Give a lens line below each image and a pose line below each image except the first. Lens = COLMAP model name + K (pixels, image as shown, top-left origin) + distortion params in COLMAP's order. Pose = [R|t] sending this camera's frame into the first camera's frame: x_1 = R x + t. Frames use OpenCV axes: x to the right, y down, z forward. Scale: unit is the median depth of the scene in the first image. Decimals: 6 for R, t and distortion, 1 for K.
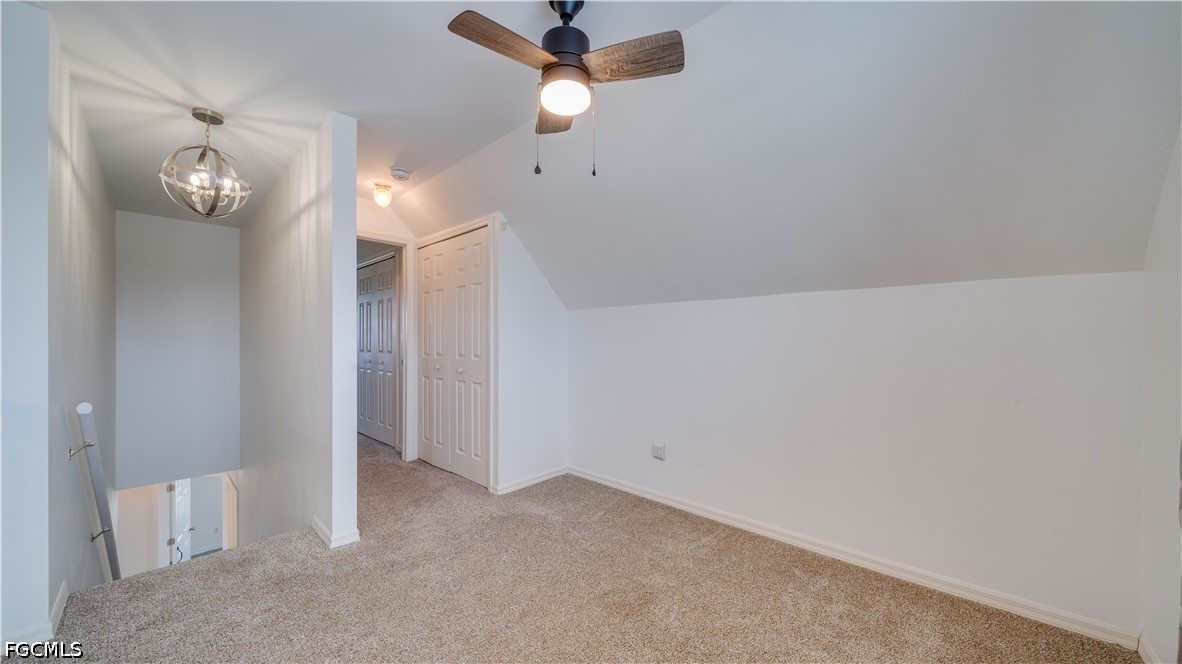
lens RADIAL K [[407.1, 0, 589.6], [0, 407.1, 327.8], [0, 0, 1]] dist [-0.005579, -0.000034]
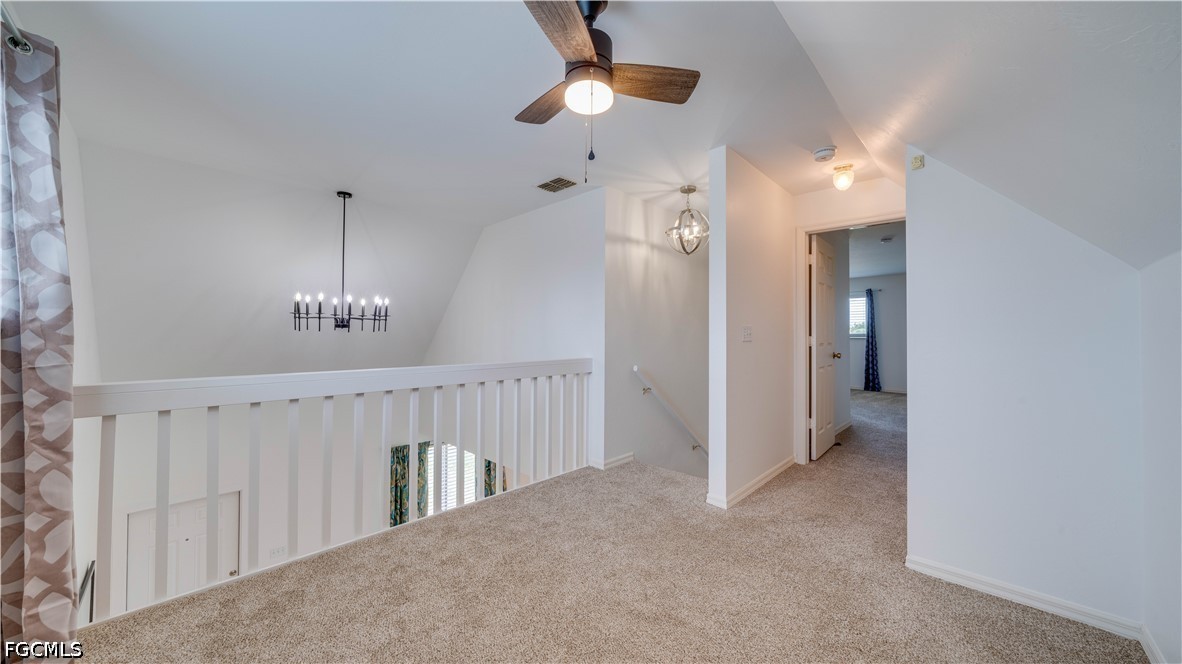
lens RADIAL K [[407.1, 0, 589.6], [0, 407.1, 327.8], [0, 0, 1]] dist [-0.005579, -0.000034]
pose [[-0.017719, -0.014772, -0.999734, 0.581803], [0.027446, 0.999507, -0.015255, 0.014457], [0.999466, -0.027709, -0.017305, 0.627004]]
